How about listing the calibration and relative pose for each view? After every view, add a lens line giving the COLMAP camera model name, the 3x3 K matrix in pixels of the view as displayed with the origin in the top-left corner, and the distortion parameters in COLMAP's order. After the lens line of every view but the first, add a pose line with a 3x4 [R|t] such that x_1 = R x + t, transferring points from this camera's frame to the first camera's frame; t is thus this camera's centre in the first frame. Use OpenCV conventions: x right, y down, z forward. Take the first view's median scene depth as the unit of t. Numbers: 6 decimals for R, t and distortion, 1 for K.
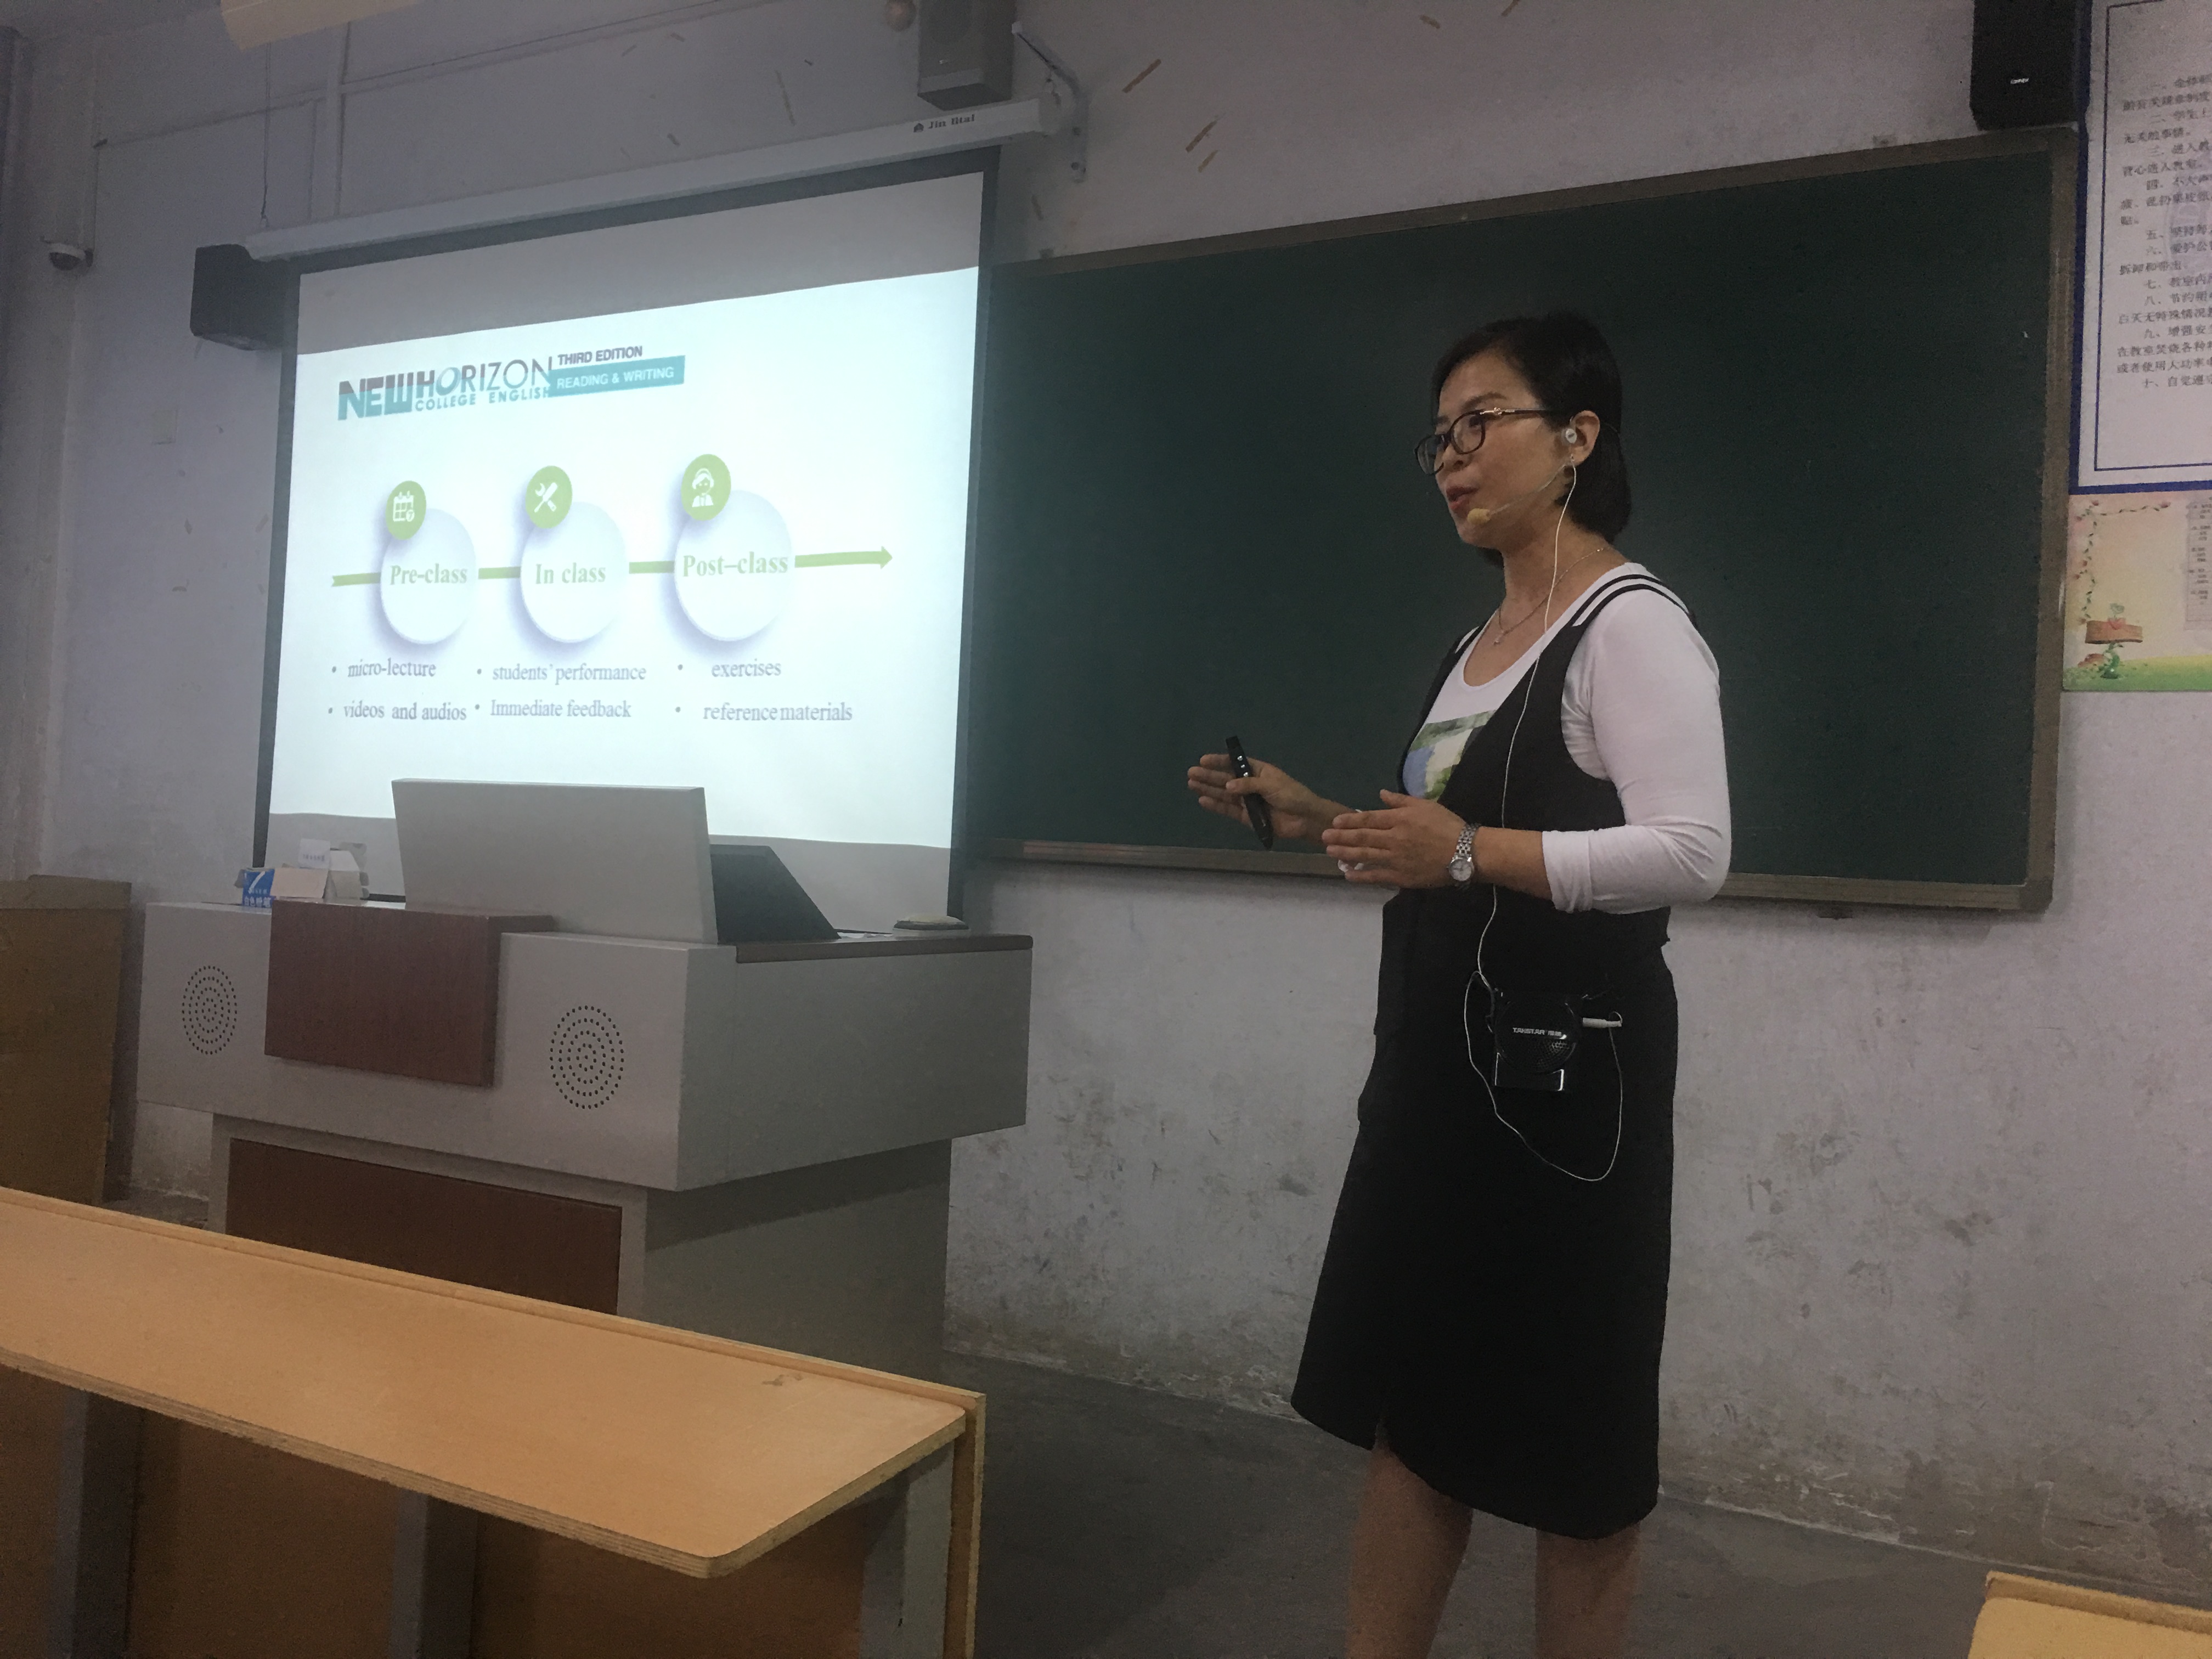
lens RADIAL K [[1909.0, 0, 1102.7], [0, 1909.0, 821.8], [0, 0, 1]] dist [0.034238, -0.054591]
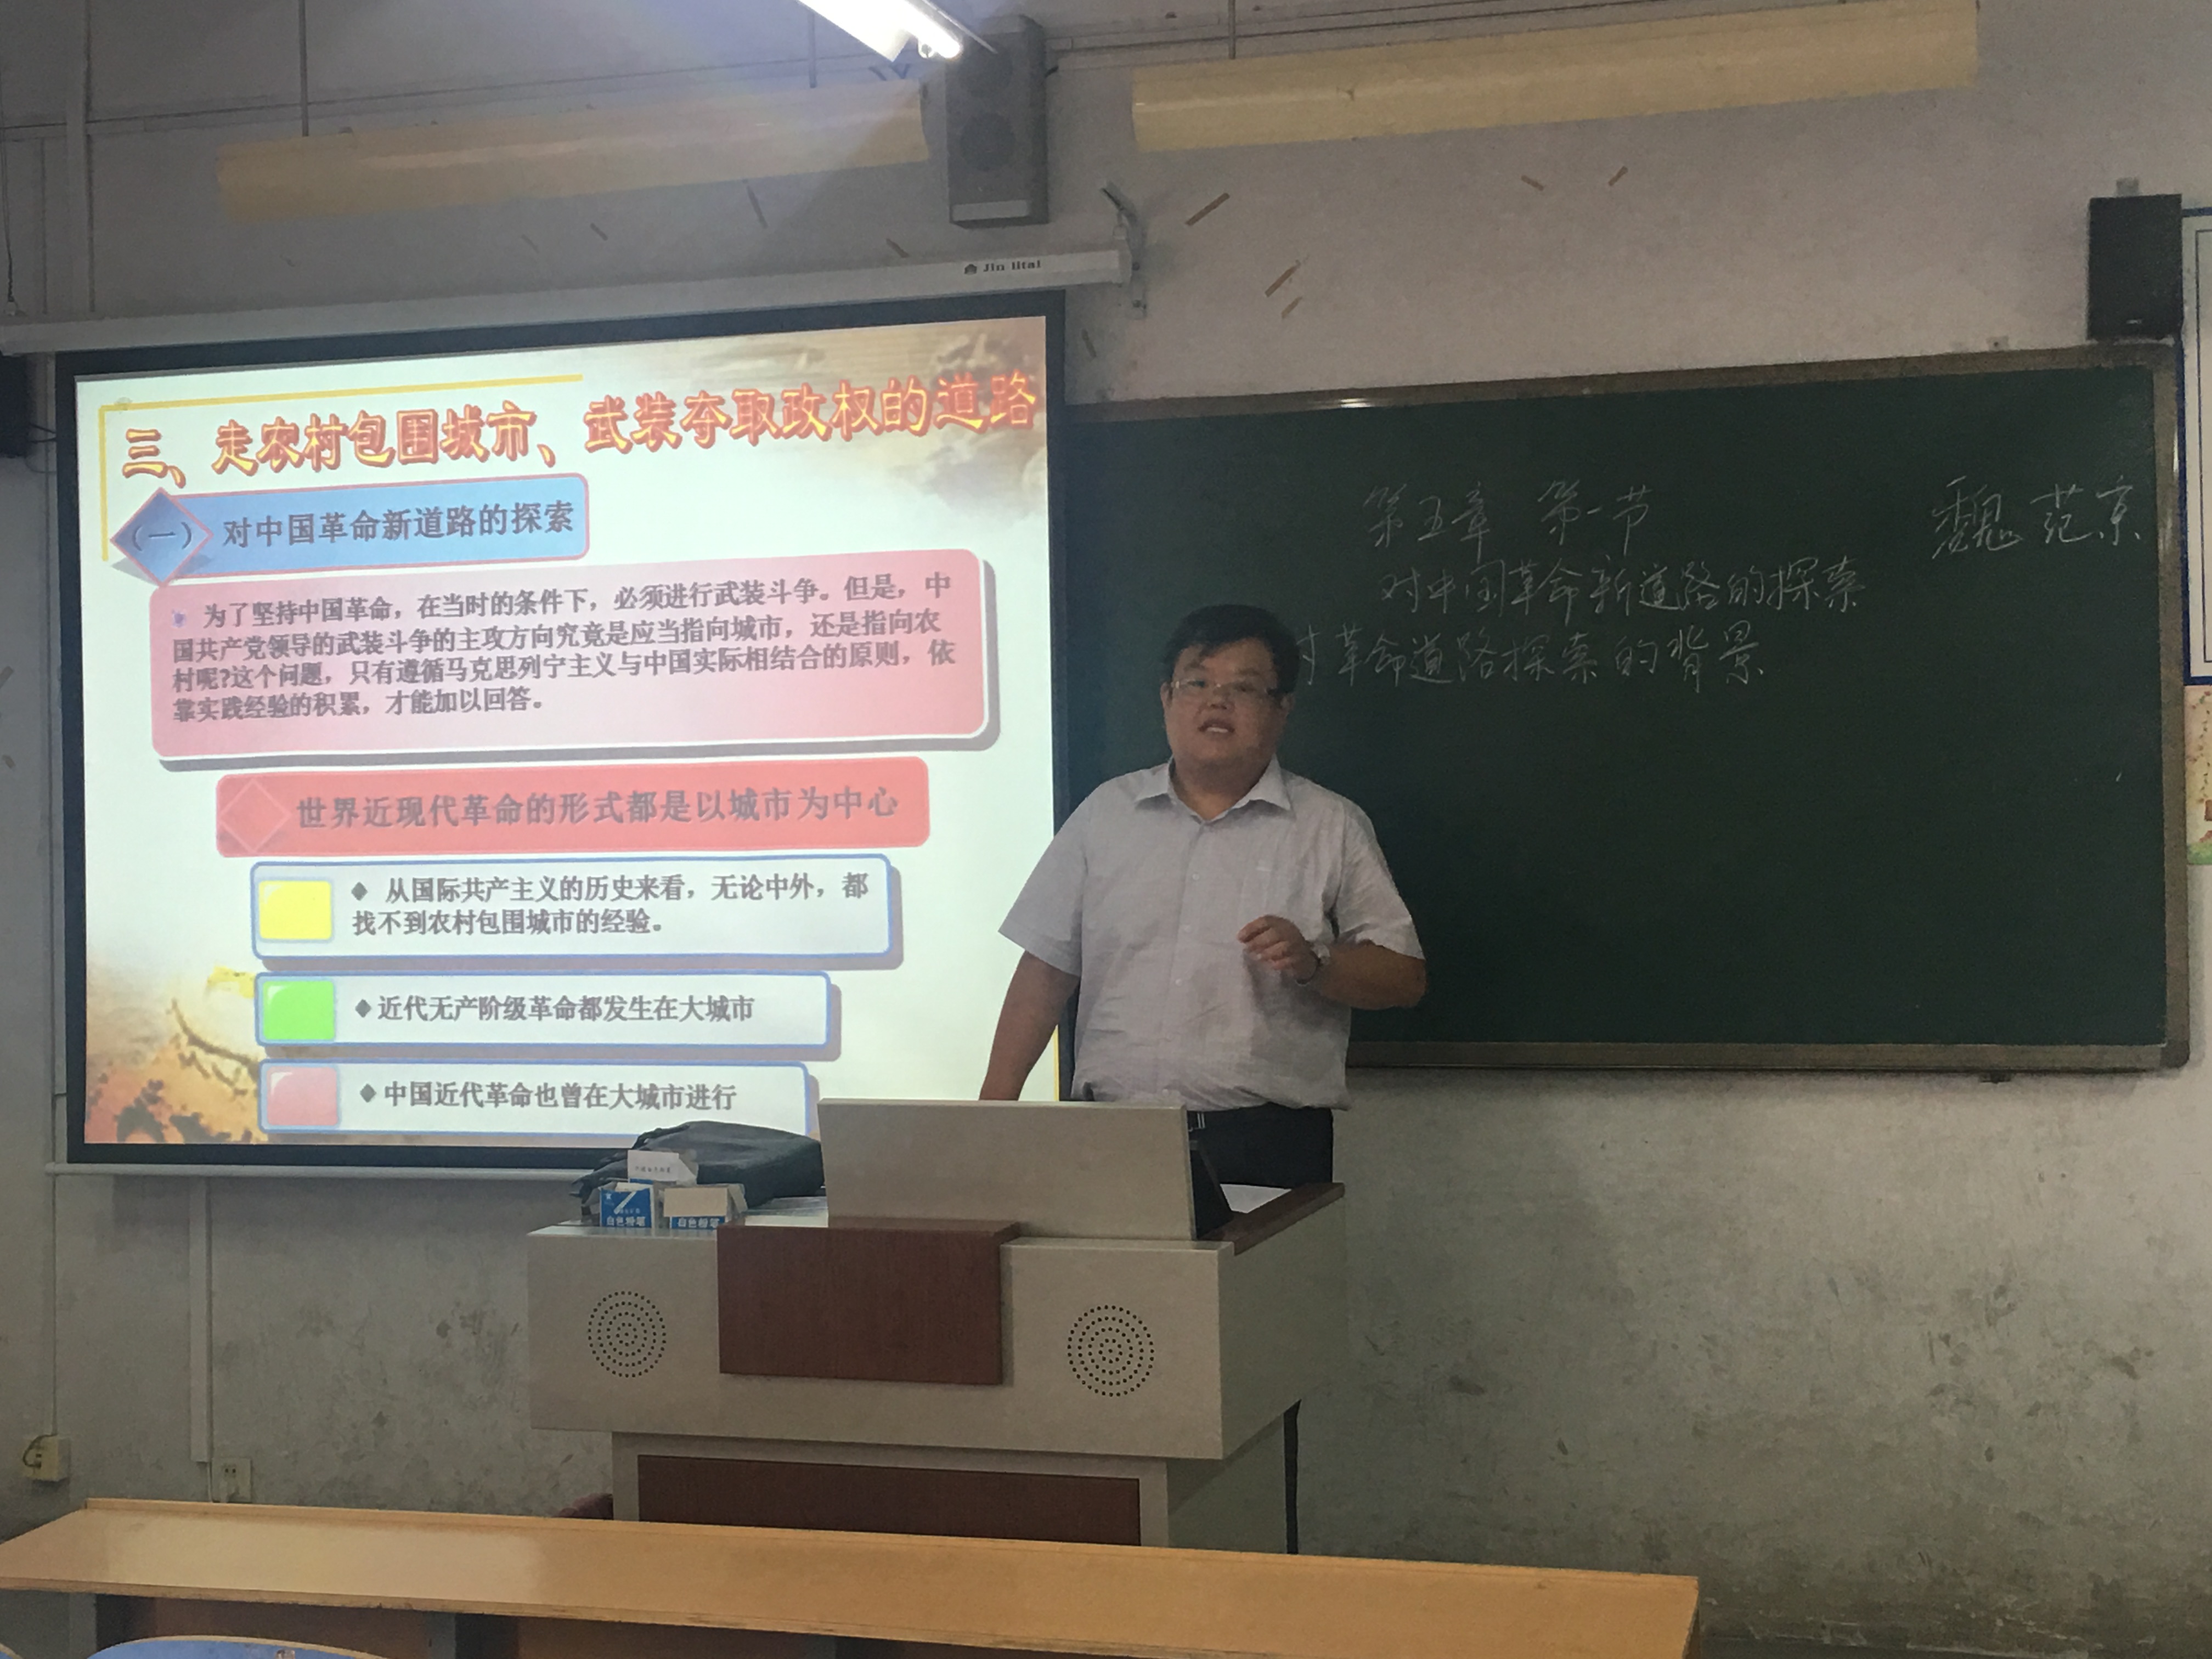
lens RADIAL K [[3076.4, 0, 1104.6], [0, 3076.4, 829.6], [0, 0, 1]] dist [0.012496, 0.000000]
pose [[0.972914, -0.065205, 0.221783, -0.465670], [0.060508, 0.997777, 0.027915, -0.167012], [-0.223110, -0.013740, 0.974696, -0.545553]]
